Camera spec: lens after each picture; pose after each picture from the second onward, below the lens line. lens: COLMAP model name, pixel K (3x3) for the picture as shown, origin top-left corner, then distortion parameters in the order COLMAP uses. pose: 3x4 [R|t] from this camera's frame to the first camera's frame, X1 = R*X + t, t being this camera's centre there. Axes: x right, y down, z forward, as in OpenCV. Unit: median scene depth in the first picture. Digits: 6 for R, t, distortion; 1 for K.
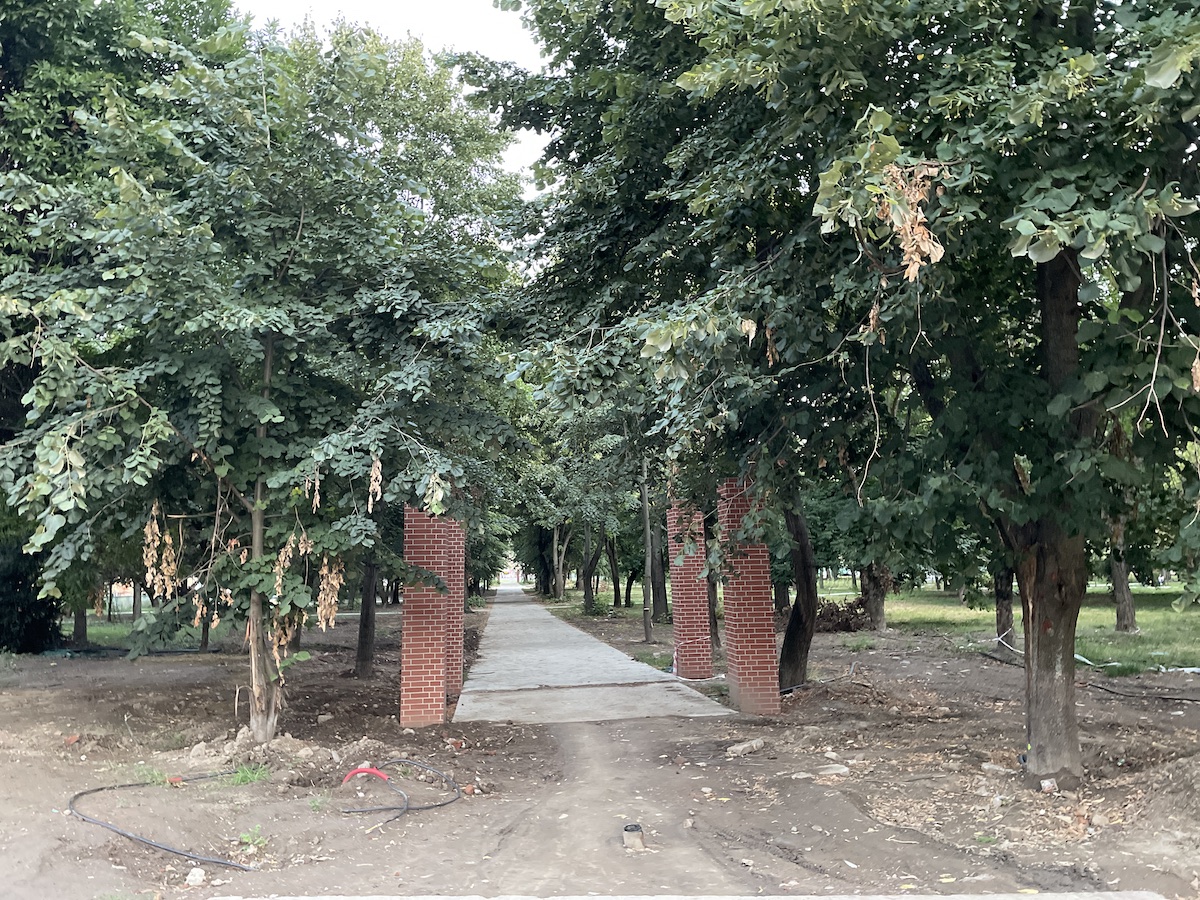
lens RADIAL K [[904.8, 0, 600.0], [0, 904.8, 450.0], [0, 0, 1]] dist [0.098054, -0.119296]
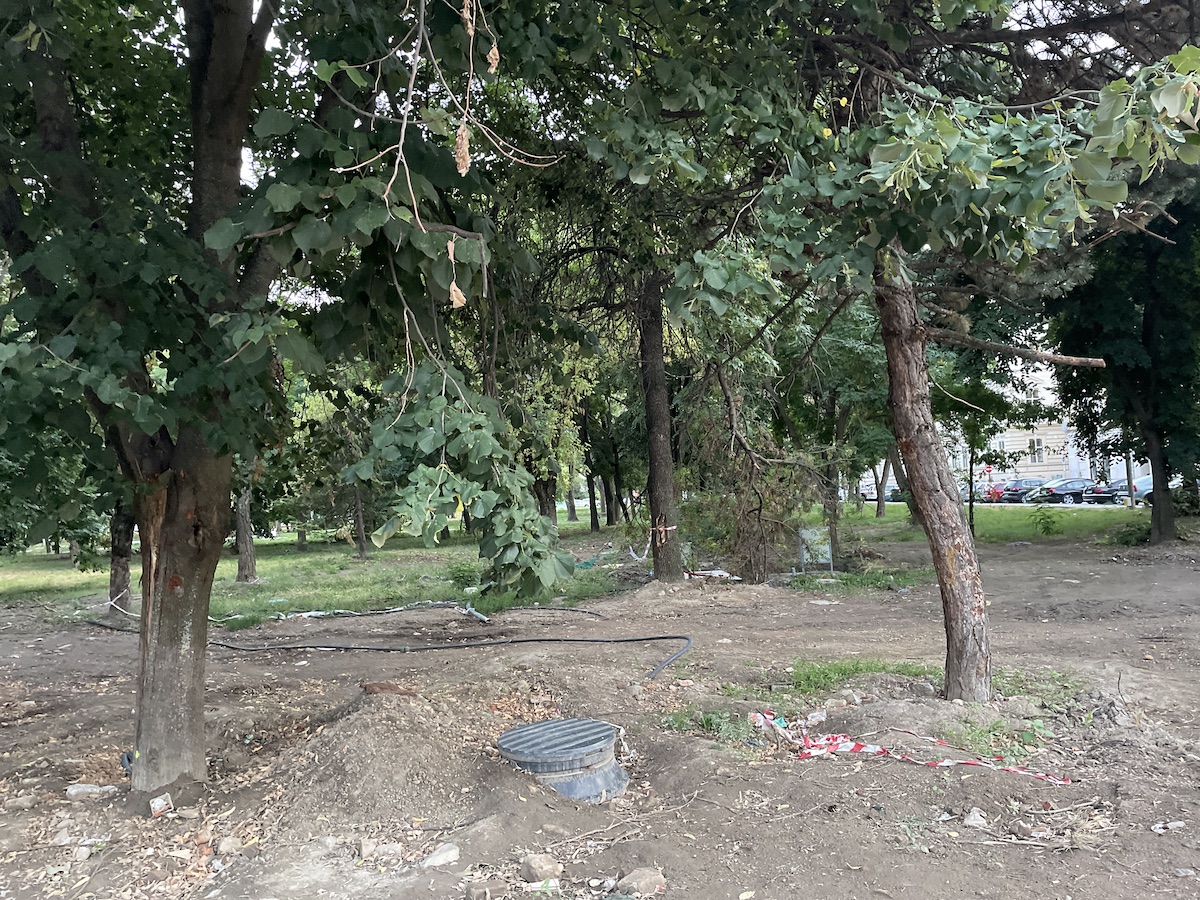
lens RADIAL K [[904.8, 0, 600.0], [0, 904.8, 450.0], [0, 0, 1]] dist [0.098054, -0.119296]
pose [[0.632226, 0.034142, 0.774032, 0.130186], [-0.069034, 0.997537, 0.012386, 0.052552], [-0.771703, -0.061265, 0.633026, 0.284051]]
